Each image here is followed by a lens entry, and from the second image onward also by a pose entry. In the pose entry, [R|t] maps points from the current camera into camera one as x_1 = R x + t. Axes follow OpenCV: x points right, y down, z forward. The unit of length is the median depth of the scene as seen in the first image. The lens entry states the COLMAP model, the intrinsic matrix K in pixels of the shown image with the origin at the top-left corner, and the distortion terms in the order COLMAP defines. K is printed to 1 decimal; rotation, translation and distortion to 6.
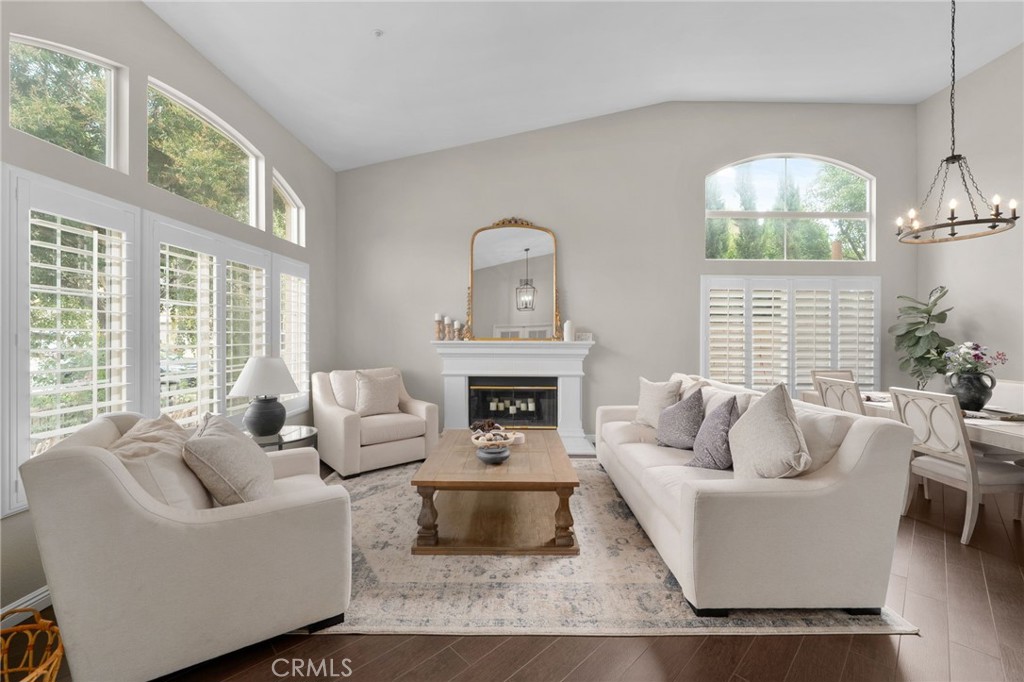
lens RADIAL K [[412.5, 0, 515.8], [0, 412.5, 335.0], [0, 0, 1]] dist [-0.001541, 0.000101]
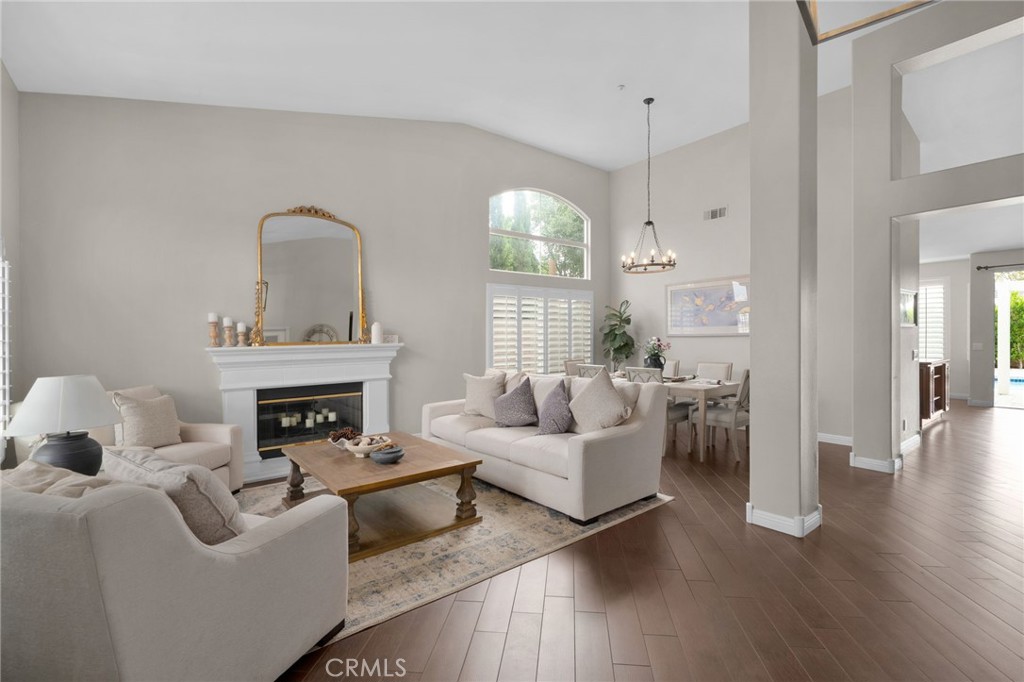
lens RADIAL K [[465.1, 0, 512.0], [0, 465.1, 341.0], [0, 0, 1]] dist [0.000640, -0.000055]
pose [[0.780993, -0.023292, 0.624106, -0.340512], [0.016799, 0.999726, 0.016288, -0.004198], [-0.624314, -0.002236, 0.781170, -0.058819]]
